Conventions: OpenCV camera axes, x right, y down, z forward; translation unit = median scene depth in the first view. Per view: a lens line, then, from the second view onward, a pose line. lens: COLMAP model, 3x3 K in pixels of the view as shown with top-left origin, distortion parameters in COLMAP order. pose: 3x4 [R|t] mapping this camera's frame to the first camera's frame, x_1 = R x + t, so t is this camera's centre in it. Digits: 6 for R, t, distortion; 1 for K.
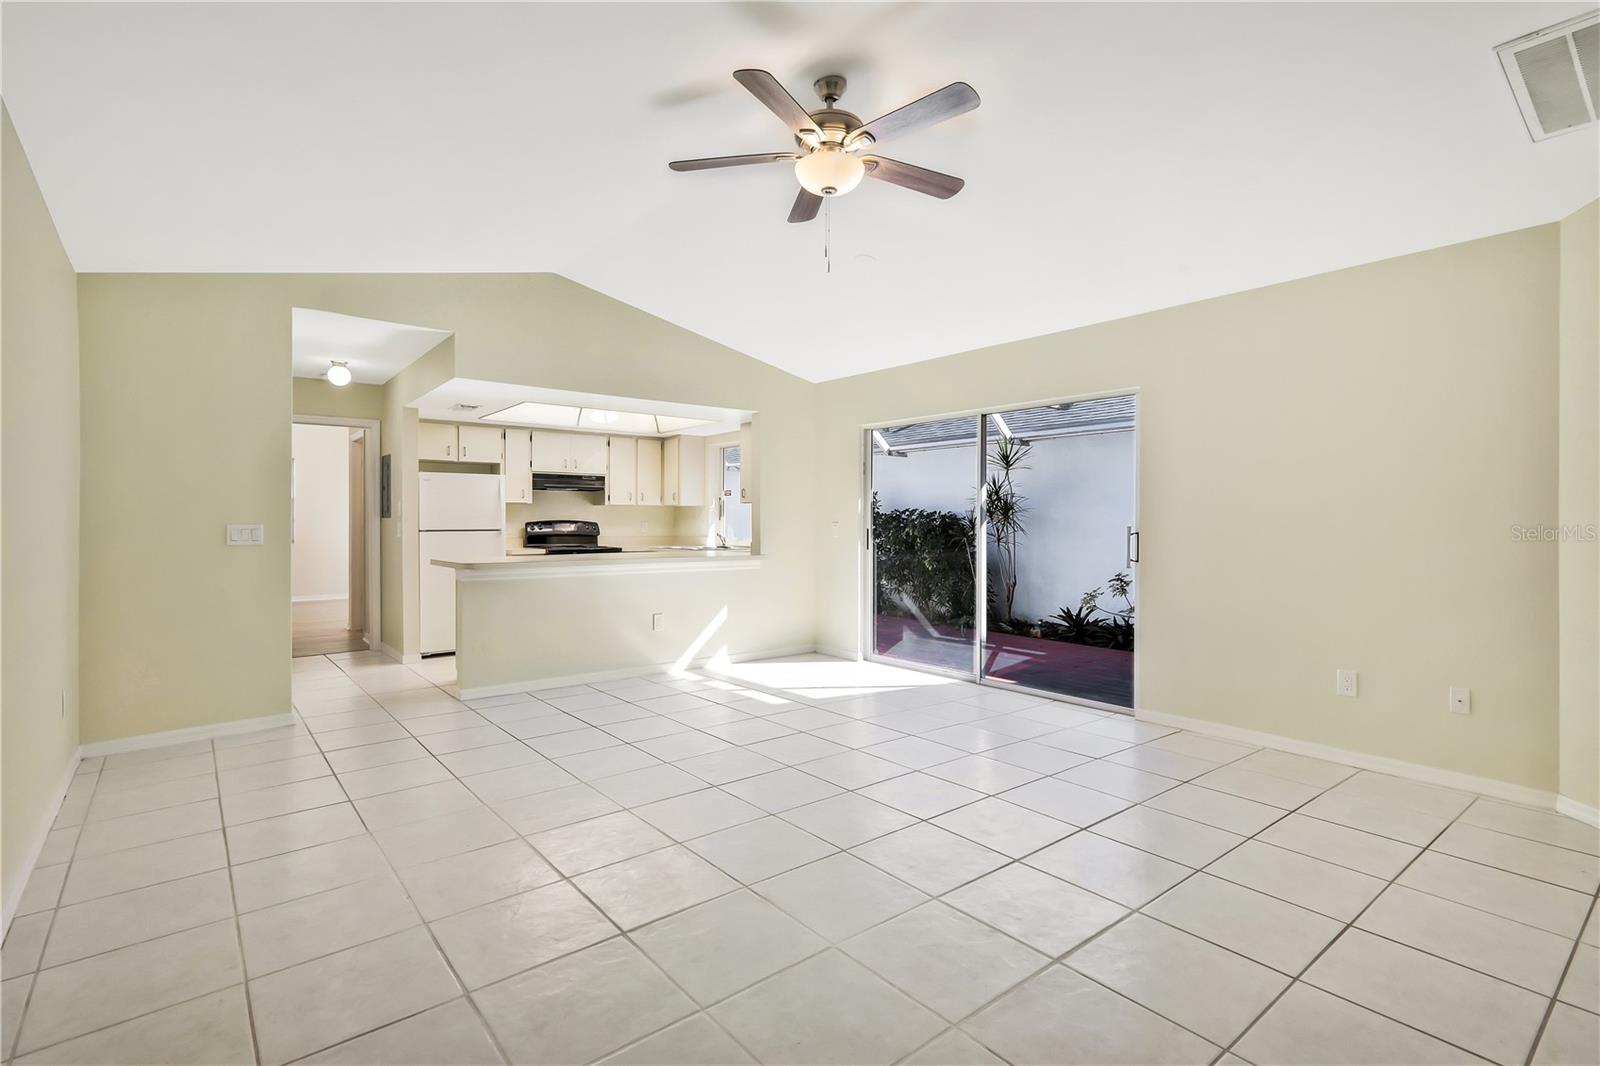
lens RADIAL K [[757.8, 0, 795.7], [0, 757.8, 528.4], [0, 0, 1]] dist [0.025746, -0.000053]
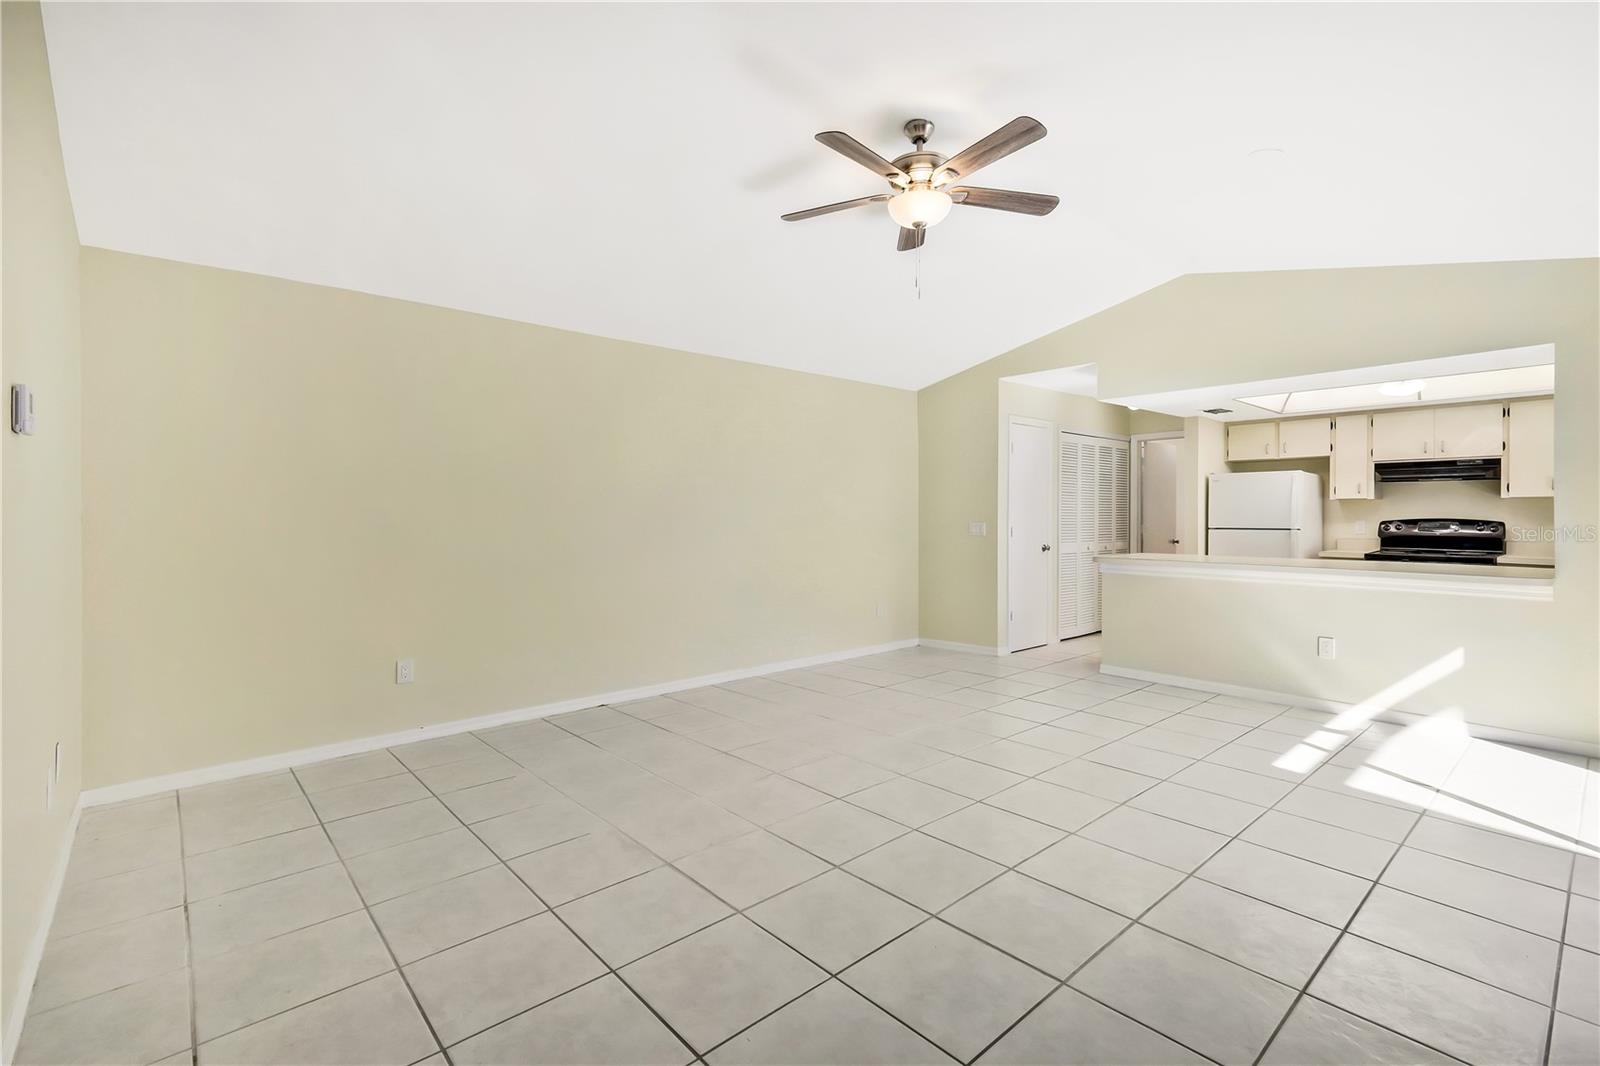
lens RADIAL K [[713.5, 0, 802.1], [0, 713.5, 527.8], [0, 0, 1]] dist [0.004448, 0.000454]
pose [[0.059705, 0.019511, -0.998025, 0.411123], [-0.005757, 0.999799, 0.019202, -0.011609], [0.998199, 0.004599, 0.059805, 0.301345]]
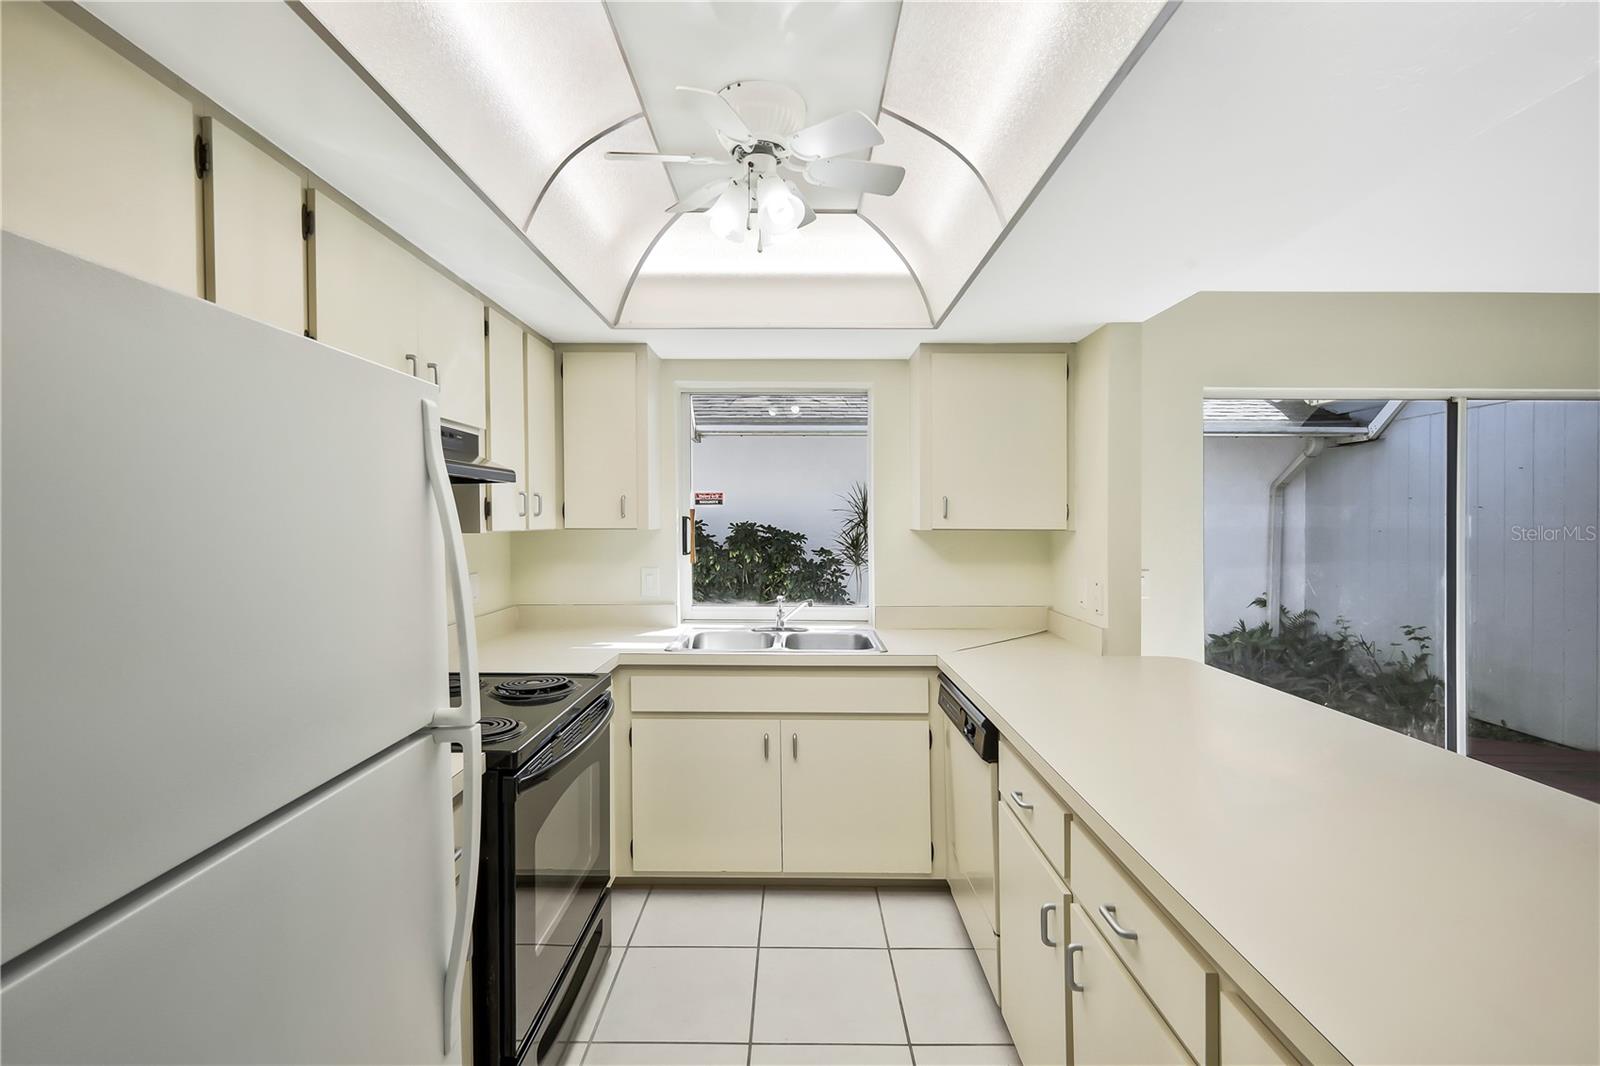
lens RADIAL K [[713.5, 0, 802.1], [0, 713.5, 527.8], [0, 0, 1]] dist [0.004448, 0.000454]
pose [[0.629102, -0.014041, 0.777196, -0.405151], [0.011842, 0.999894, 0.008478, -0.035053], [-0.777233, 0.003870, 0.629202, 0.755553]]
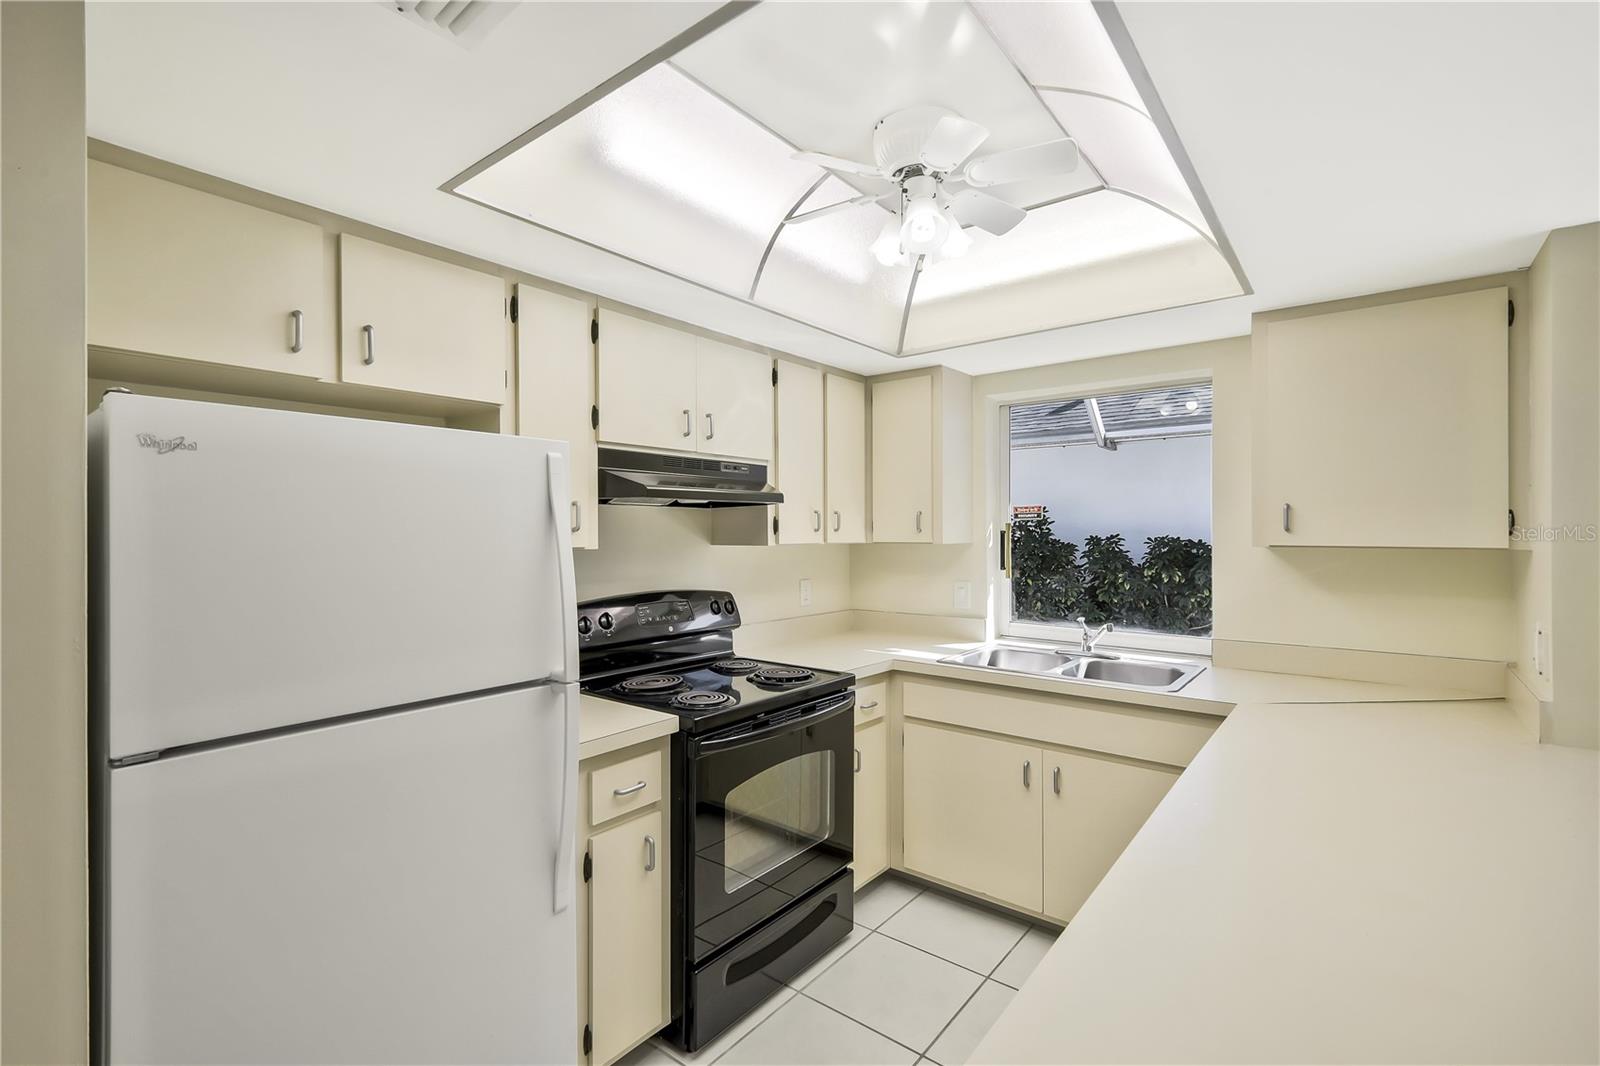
lens RADIAL K [[713.5, 0, 802.1], [0, 713.5, 527.8], [0, 0, 1]] dist [0.004448, 0.000454]
pose [[0.976771, -0.005045, 0.214226, -0.320564], [0.009294, 0.999780, -0.018828, -0.033854], [-0.214083, 0.020382, 0.976603, 0.689825]]
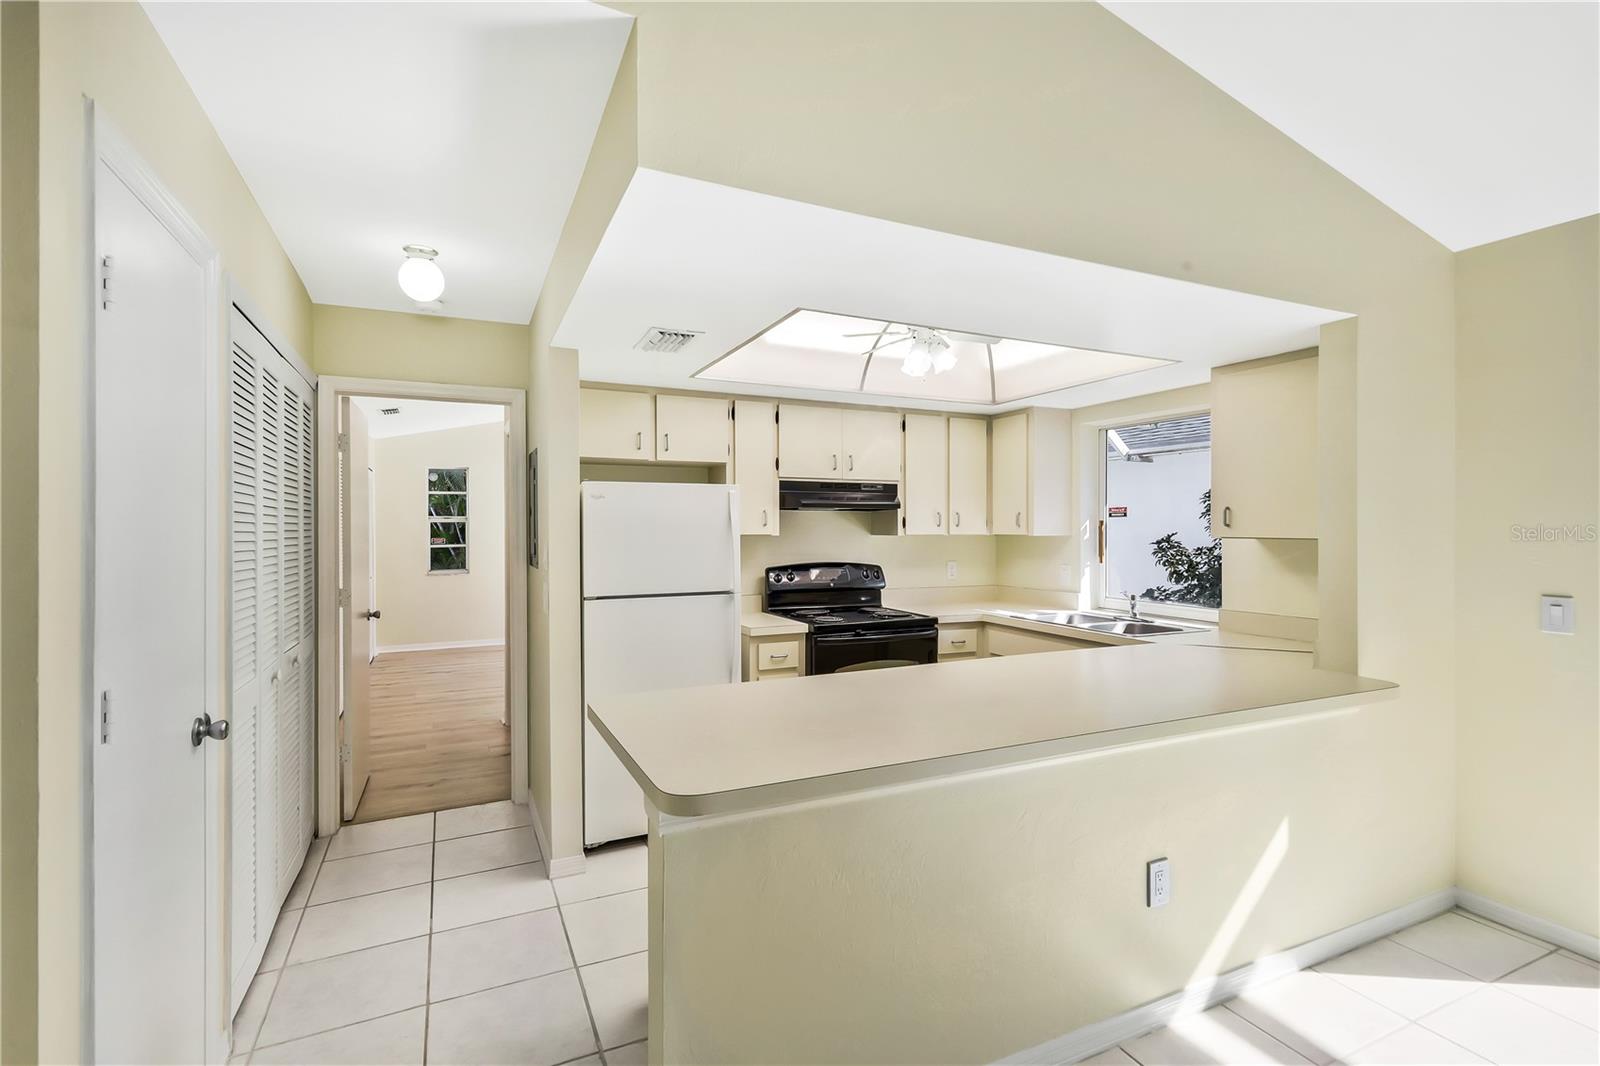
lens RADIAL K [[722.8, 0, 800.0], [0, 722.8, 533.0], [0, 0, 1]] dist [0.000028, 0.000028]
pose [[0.971839, -0.001786, -0.235640, -0.203014], [0.000141, 0.999976, -0.006998, -0.029887], [0.235646, 0.006767, 0.971815, 0.480267]]
